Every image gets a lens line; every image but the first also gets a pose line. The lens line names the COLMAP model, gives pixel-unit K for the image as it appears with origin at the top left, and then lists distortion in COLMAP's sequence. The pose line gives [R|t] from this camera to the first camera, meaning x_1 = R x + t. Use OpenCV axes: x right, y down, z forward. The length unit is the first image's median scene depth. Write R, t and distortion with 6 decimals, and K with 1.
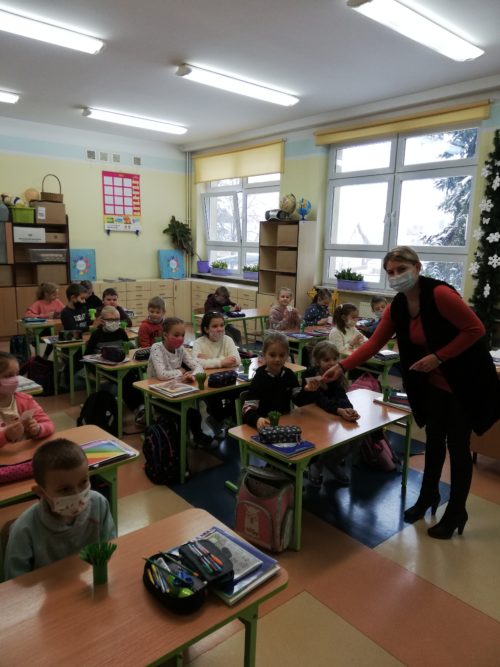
lens RADIAL K [[496.4, 0, 250.0], [0, 496.4, 333.5], [0, 0, 1]] dist [0.075290, -0.103313]
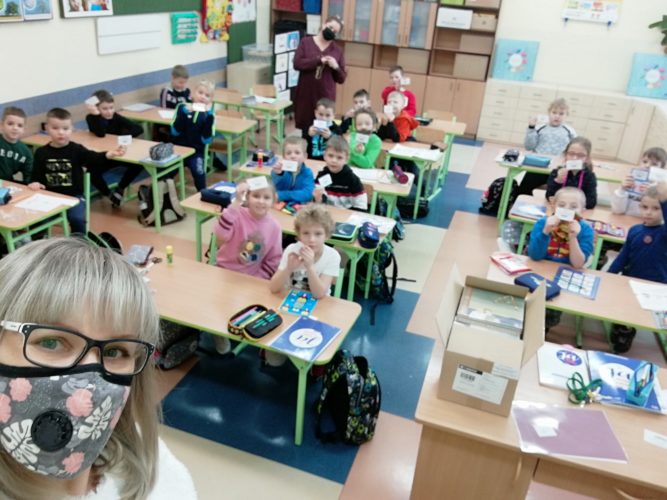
lens RADIAL K [[574.9, 0, 333.5], [0, 574.9, 250.0], [0, 0, 1]] dist [-0.000233, -0.062316]
pose [[0.507534, 0.376647, -0.774950, 0.390219], [-0.211115, 0.926342, 0.311963, -0.086983], [0.835368, 0.005272, 0.549665, 0.262559]]
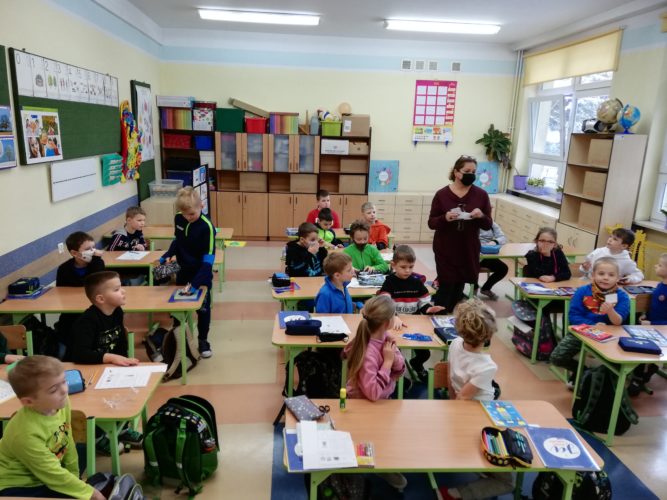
lens RADIAL K [[496.4, 0, 333.5], [0, 496.4, 250.0], [0, 0, 1]] dist [0.075290, -0.103313]
pose [[0.820063, 0.134395, -0.556268, 0.179963], [-0.115225, 0.990903, 0.069537, -0.050862], [0.560553, 0.007071, 0.828088, 0.115029]]
